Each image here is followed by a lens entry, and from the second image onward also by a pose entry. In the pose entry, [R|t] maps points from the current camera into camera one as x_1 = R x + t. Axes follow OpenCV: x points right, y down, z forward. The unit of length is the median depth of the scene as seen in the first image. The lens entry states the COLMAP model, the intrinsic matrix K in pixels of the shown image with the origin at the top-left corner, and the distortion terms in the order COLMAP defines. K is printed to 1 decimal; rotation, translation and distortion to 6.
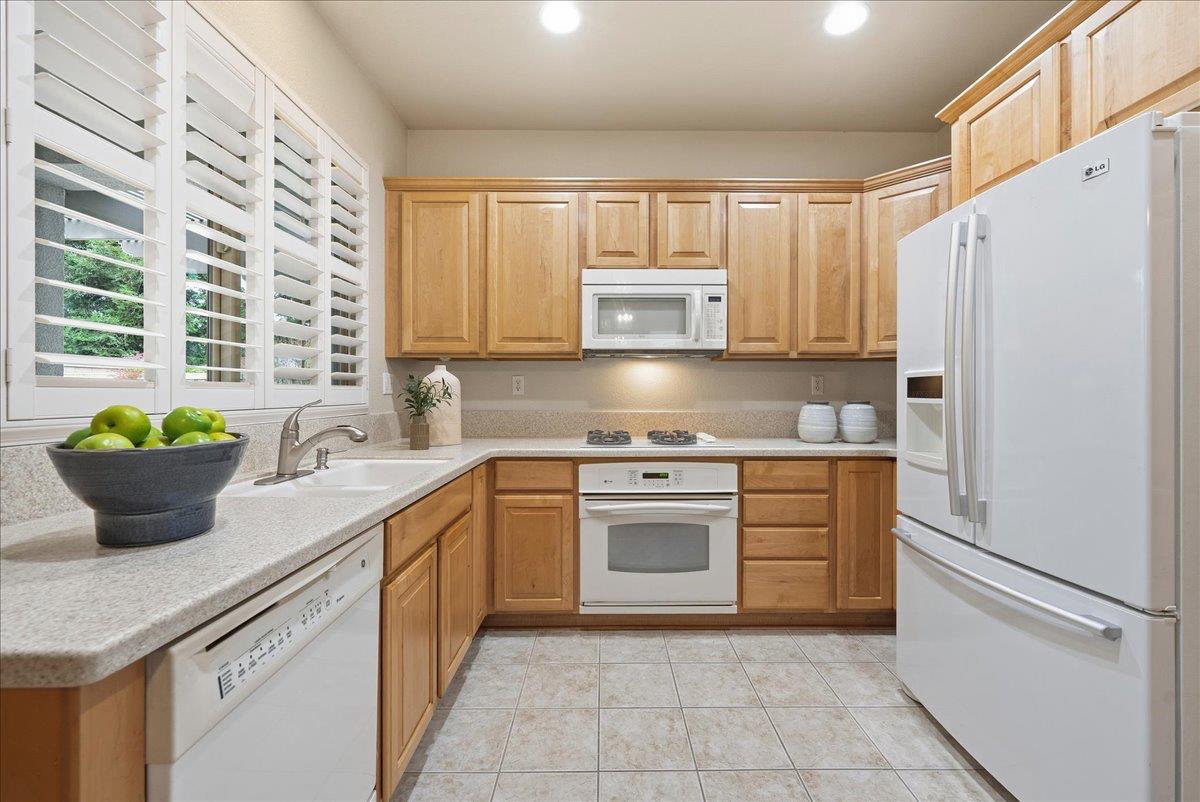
lens RADIAL K [[488.8, 0, 600.8], [0, 488.8, 394.1], [0, 0, 1]] dist [-0.003413, 0.000289]
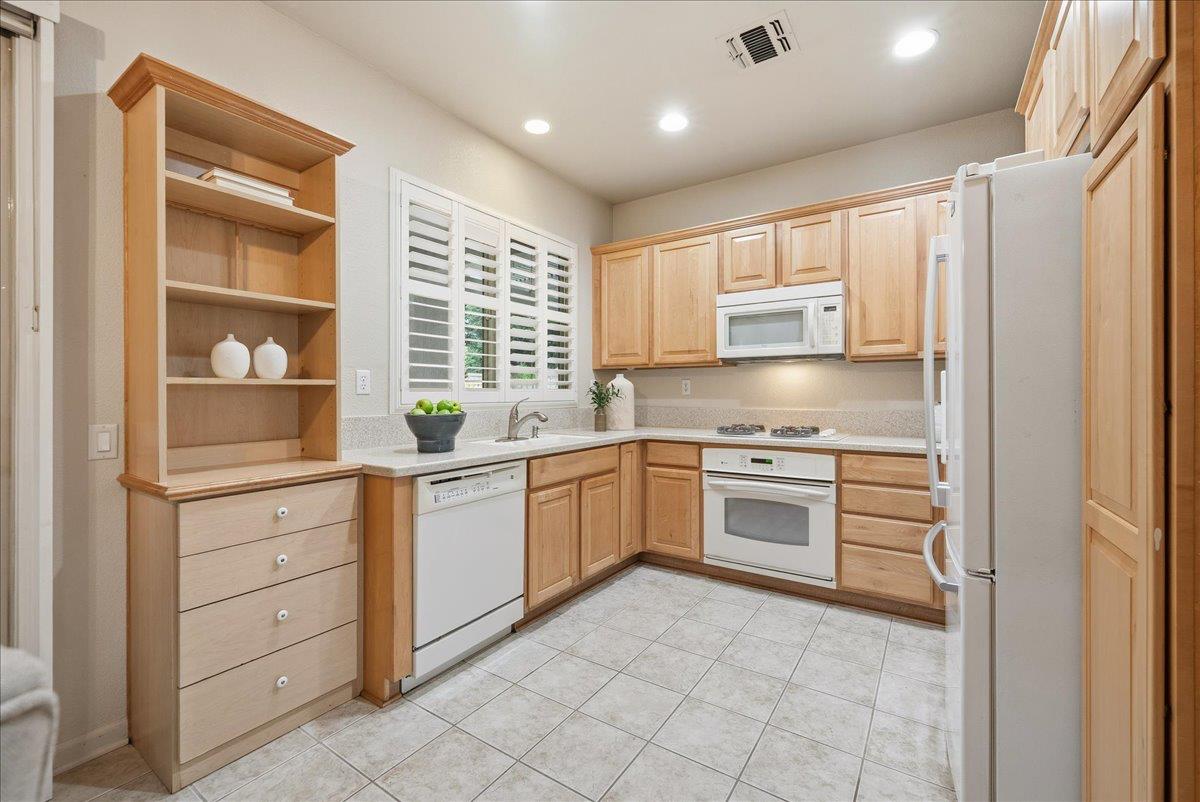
lens RADIAL K [[488.8, 0, 603.6], [0, 488.8, 393.4], [0, 0, 1]] dist [-0.003413, 0.000289]
pose [[0.831864, -0.001873, -0.554976, 0.458268], [0.000744, 0.999997, -0.002260, 0.000872], [0.554979, 0.001467, 0.831863, -0.231569]]
